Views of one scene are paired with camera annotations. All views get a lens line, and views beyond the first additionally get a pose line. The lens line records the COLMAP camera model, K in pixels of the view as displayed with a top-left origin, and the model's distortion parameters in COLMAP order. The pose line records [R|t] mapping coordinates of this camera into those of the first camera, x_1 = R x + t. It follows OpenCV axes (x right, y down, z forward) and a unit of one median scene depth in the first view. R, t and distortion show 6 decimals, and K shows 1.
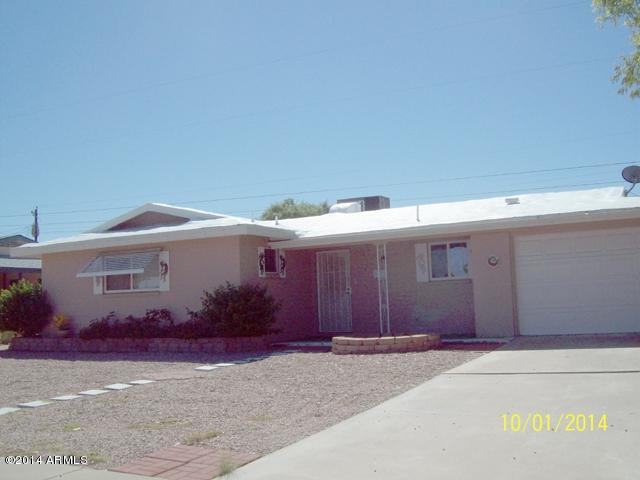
lens RADIAL K [[673.9, 0, 320.0], [0, 673.9, 240.0], [0, 0, 1]] dist [-0.010940, -0.012762]
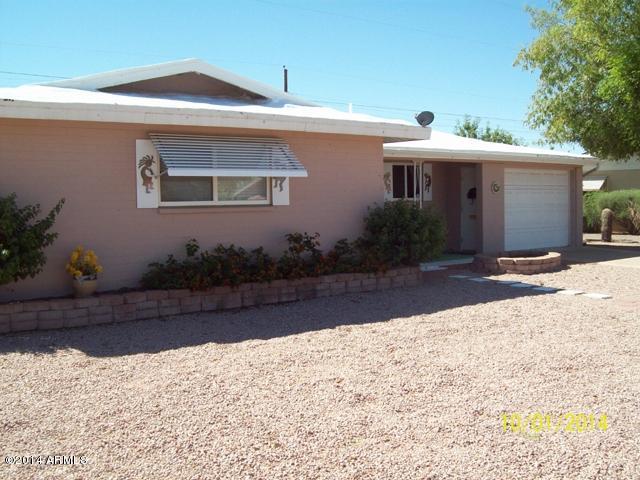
lens RADIAL K [[673.9, 0, 320.0], [0, 673.9, 240.0], [0, 0, 1]] dist [-0.010940, -0.012762]
pose [[0.451345, -0.011119, 0.892280, -0.782747], [-0.065325, 0.996828, 0.045466, 0.074642], [-0.889955, -0.078809, 0.449187, 0.659810]]
